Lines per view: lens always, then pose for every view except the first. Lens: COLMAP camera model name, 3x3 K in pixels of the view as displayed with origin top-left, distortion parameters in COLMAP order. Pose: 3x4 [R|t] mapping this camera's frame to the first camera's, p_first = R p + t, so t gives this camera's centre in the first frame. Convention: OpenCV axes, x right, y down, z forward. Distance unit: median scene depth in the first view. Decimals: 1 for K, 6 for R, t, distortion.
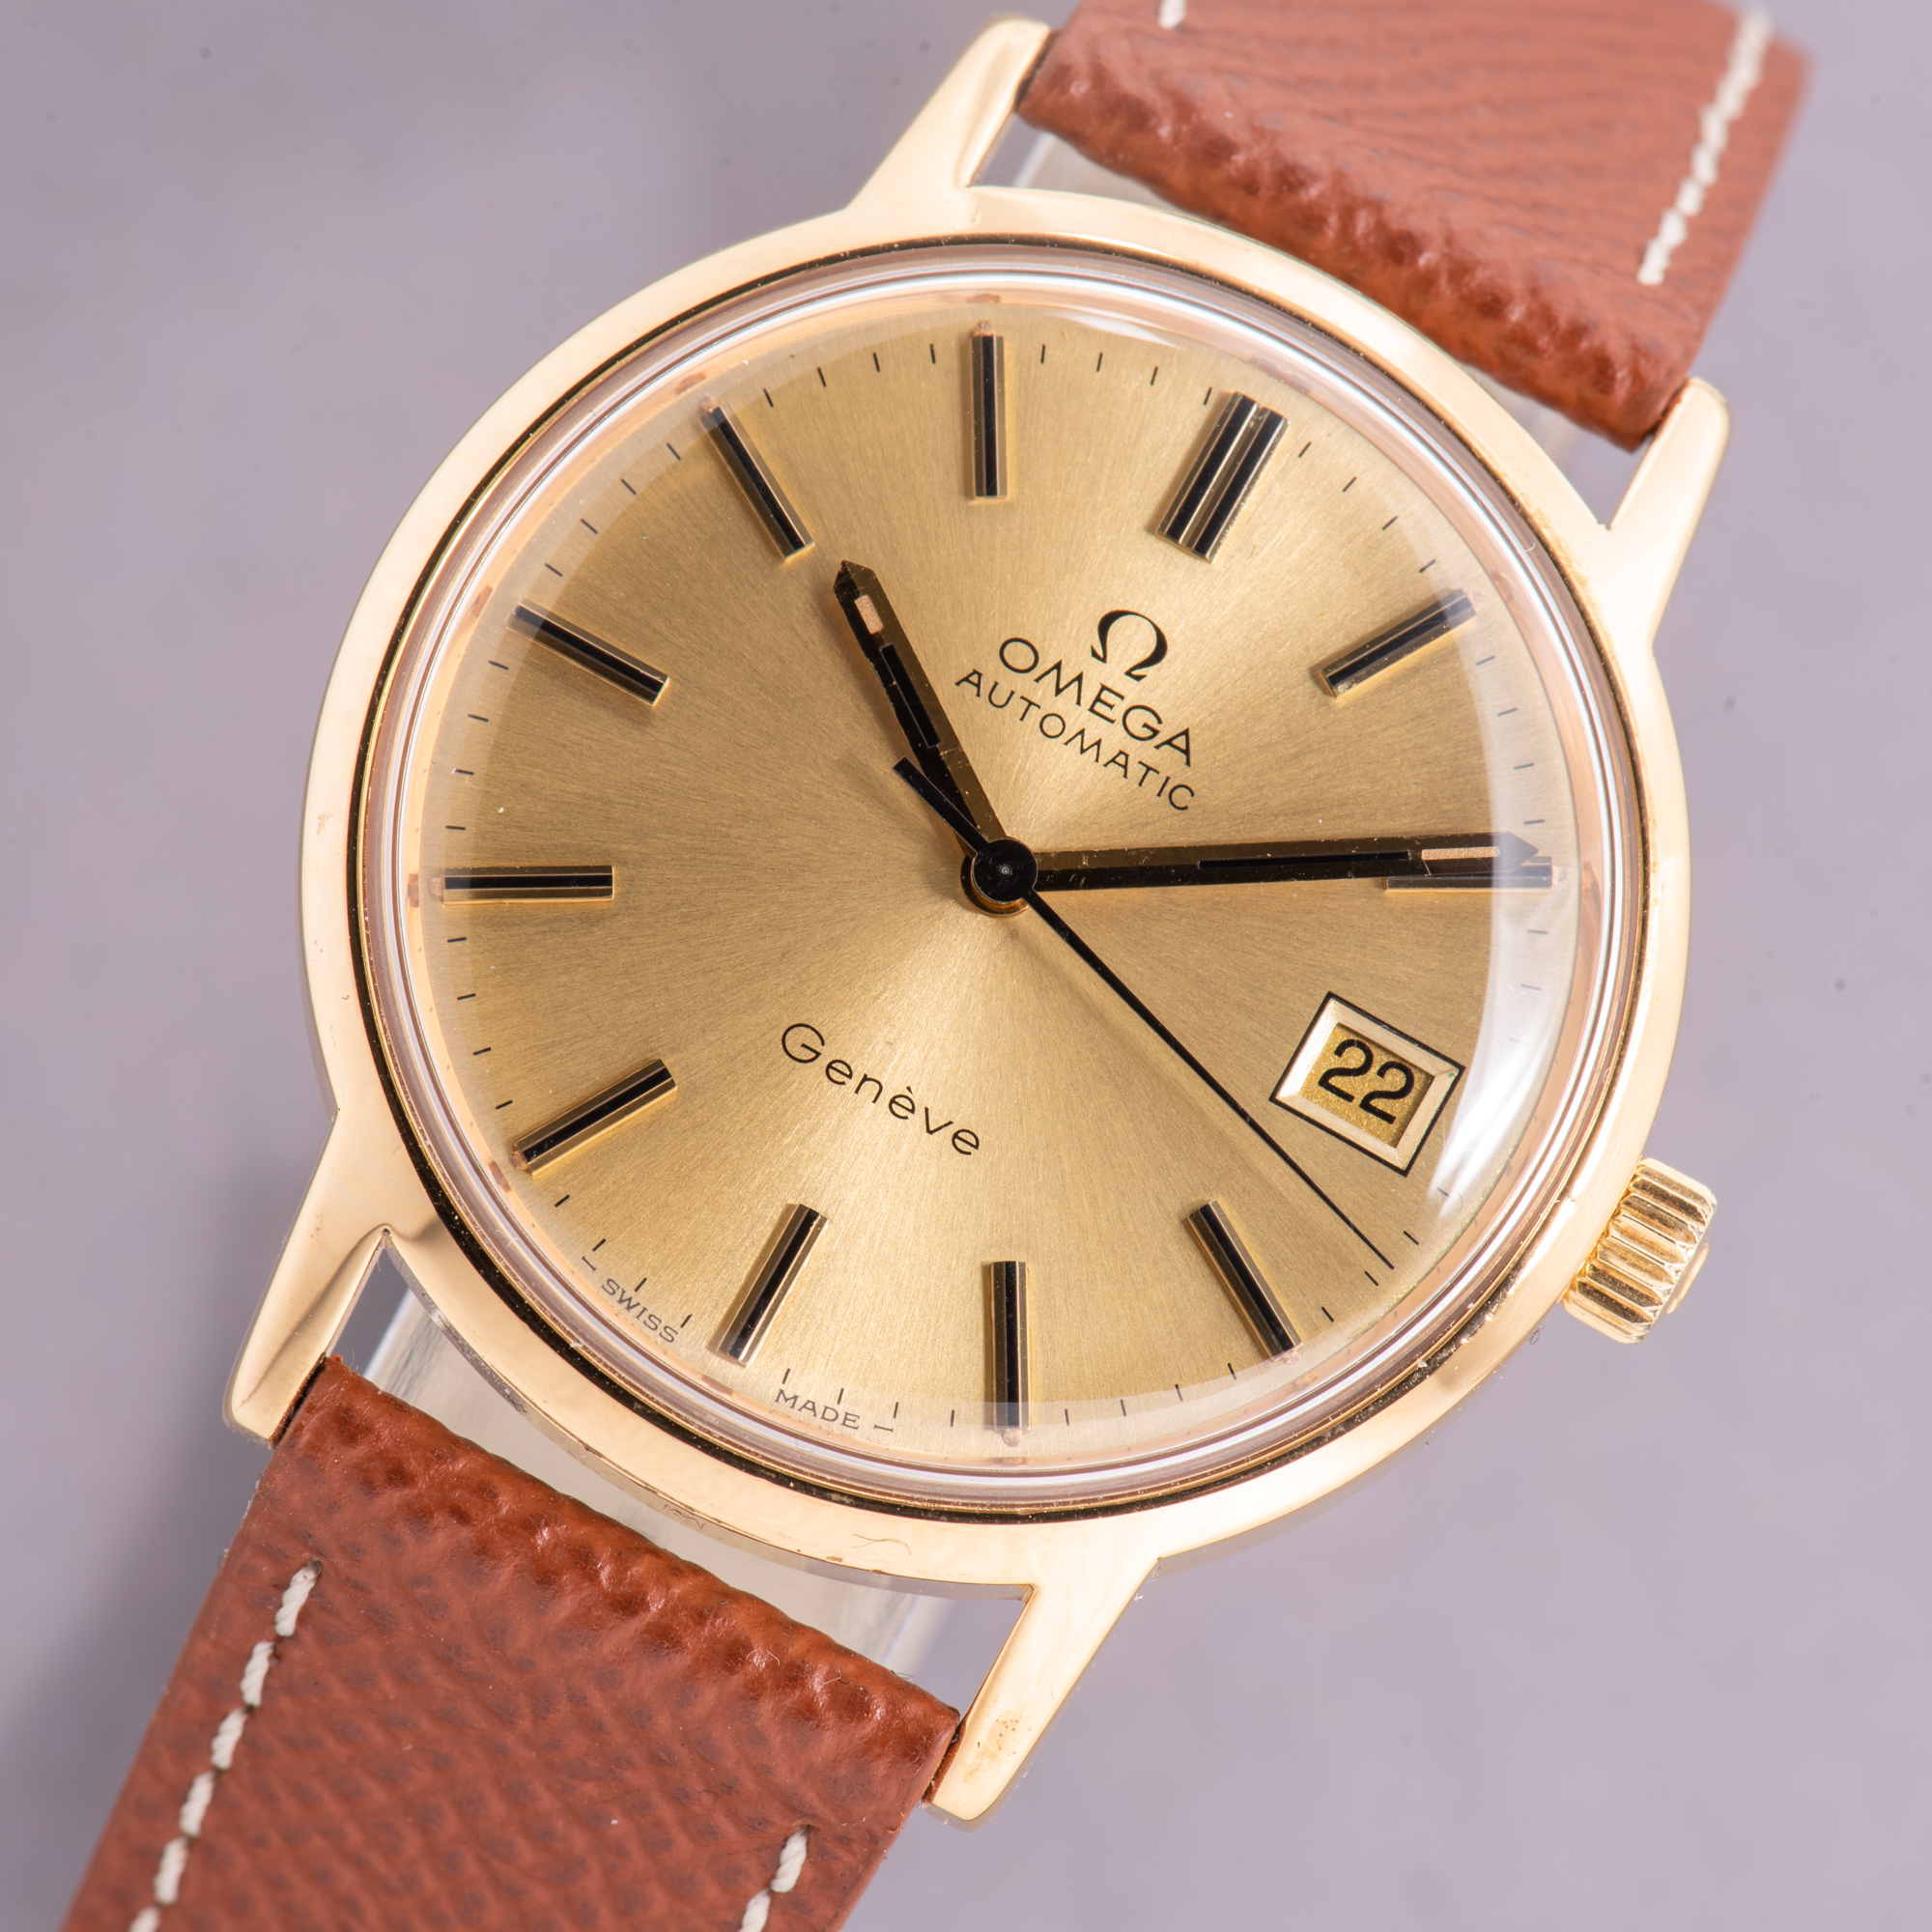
lens RADIAL K [[13966.4, 0, 966.0], [0, 13966.4, 966.0], [0, 0, 1]] dist [-0.091399, -42.428902]
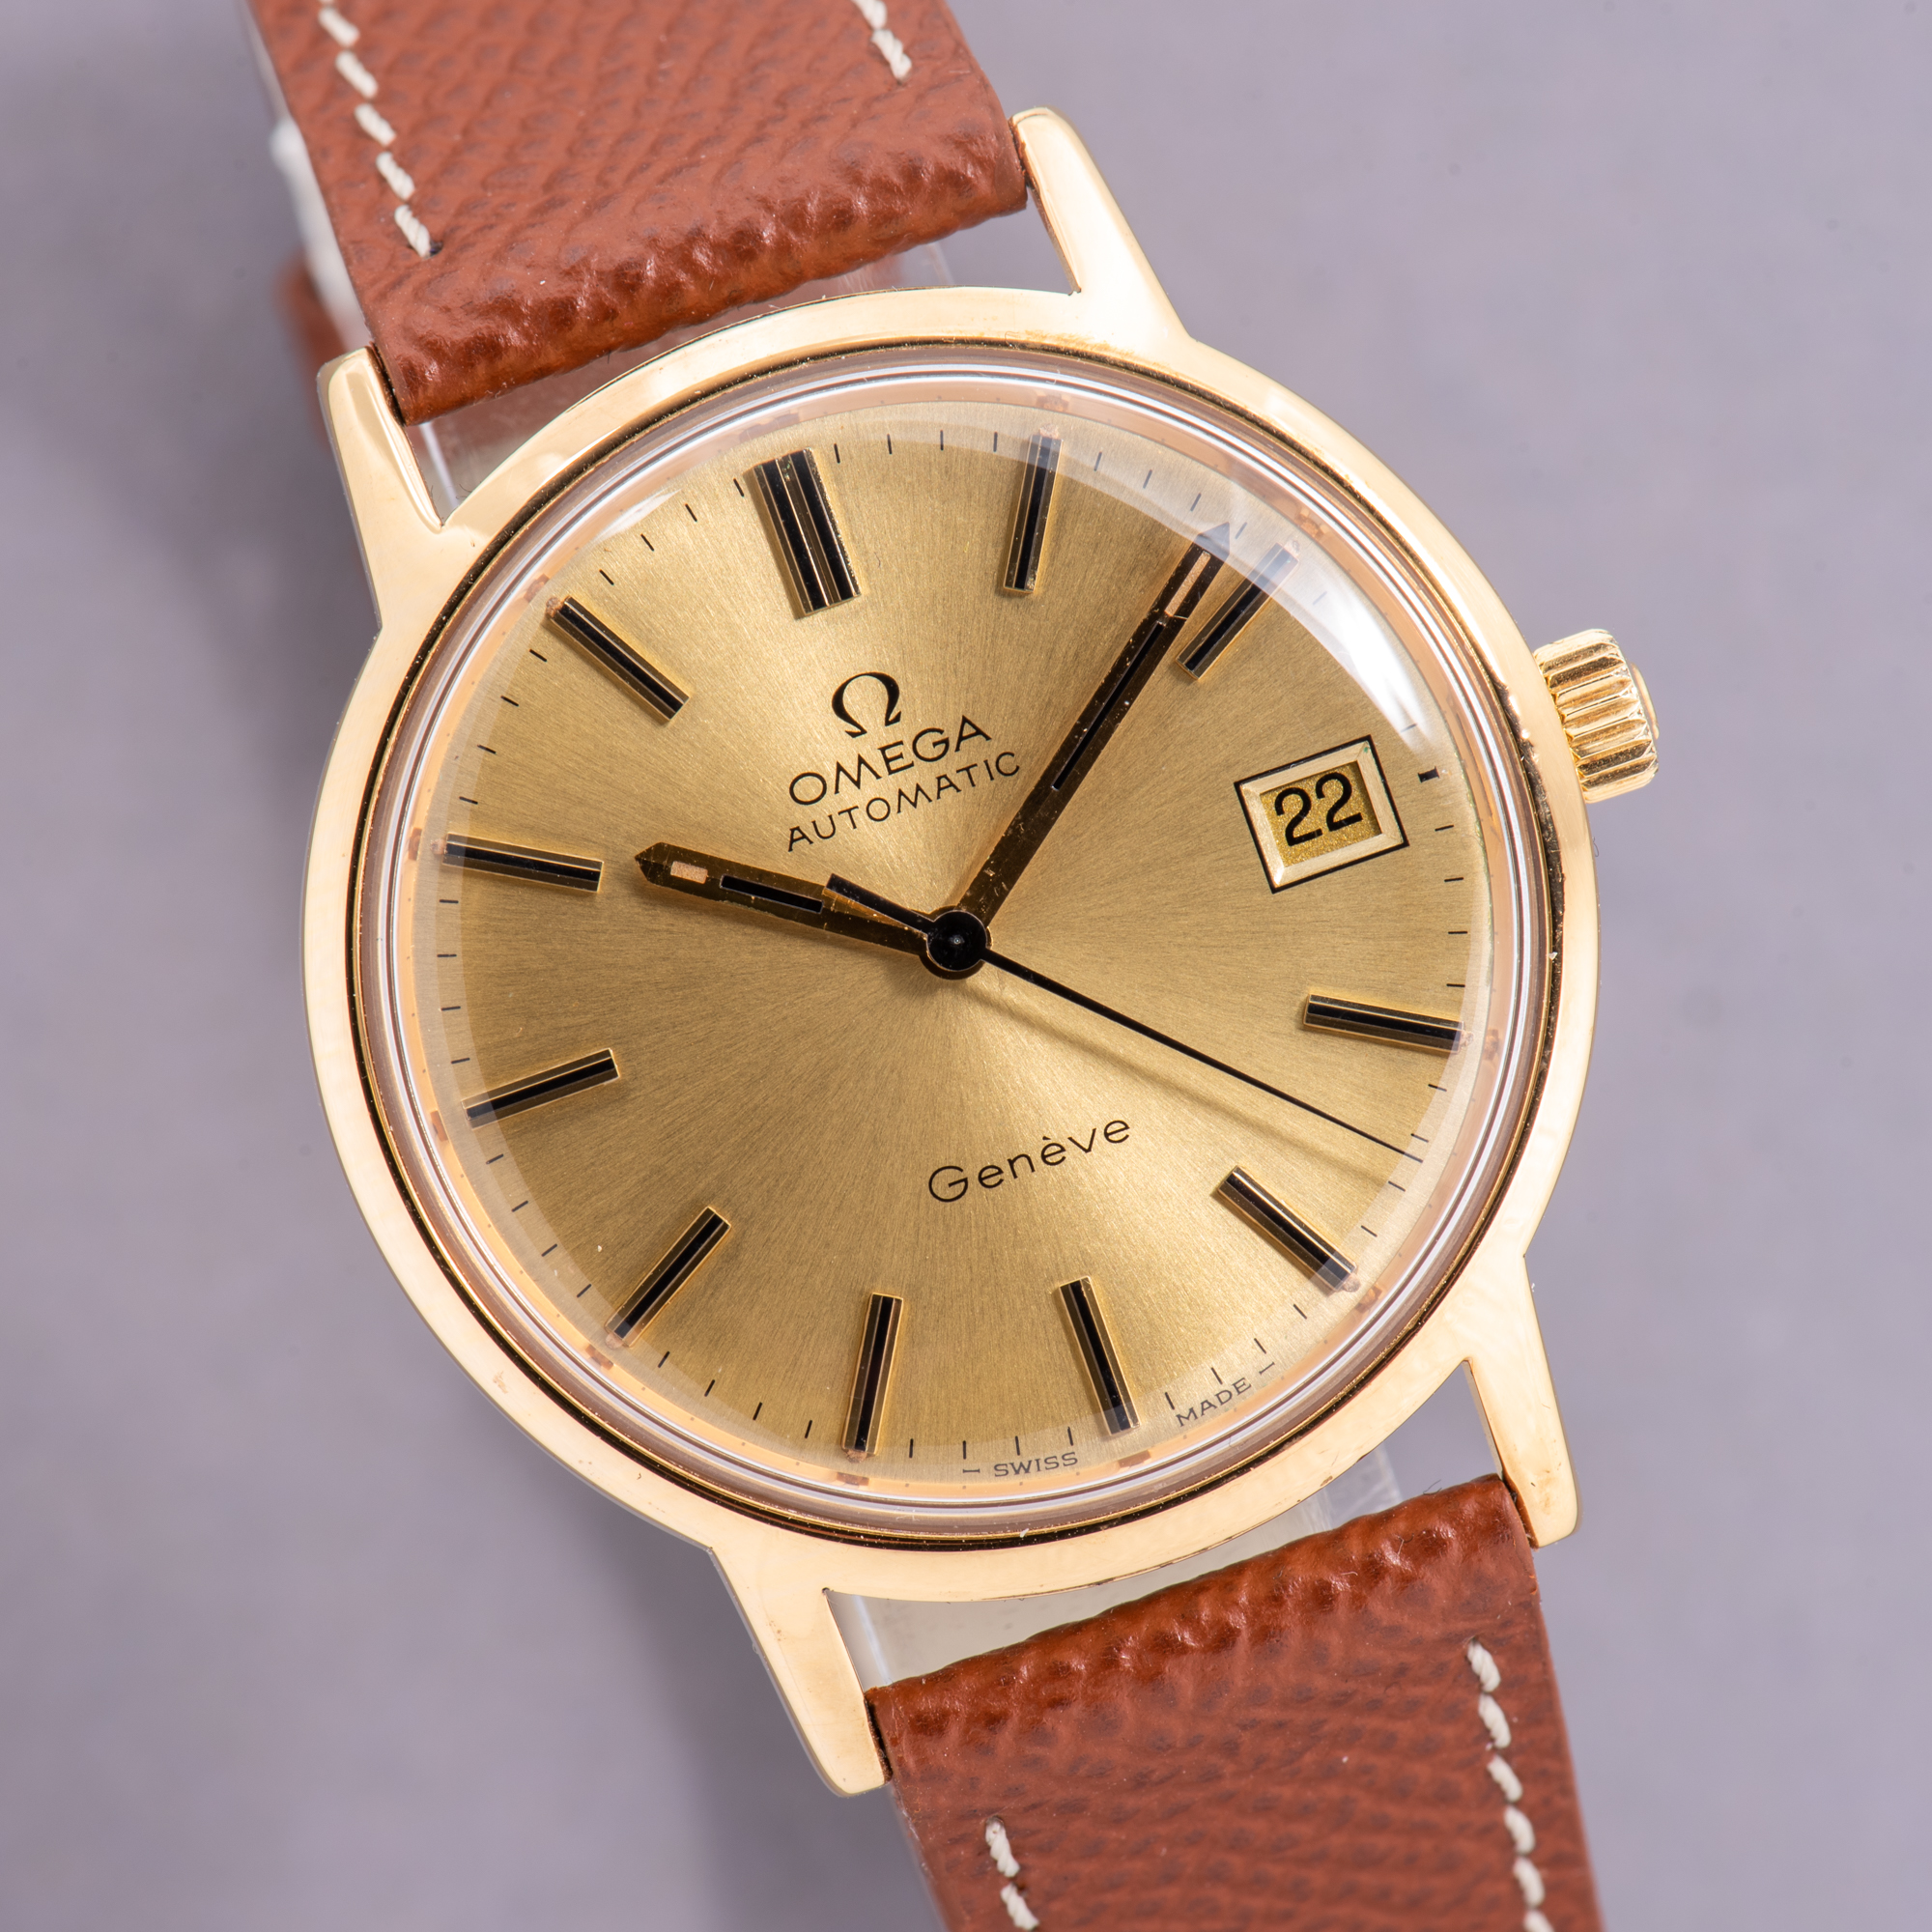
lens RADIAL K [[13966.4, 0, 966.0], [0, 13966.4, 966.0], [0, 0, 1]] dist [-0.091399, -42.428902]
pose [[0.666554, -0.745004, -0.025964, 0.029636], [0.737804, 0.654335, 0.165804, -0.182505], [-0.106535, -0.129674, 0.985817, -0.061304]]
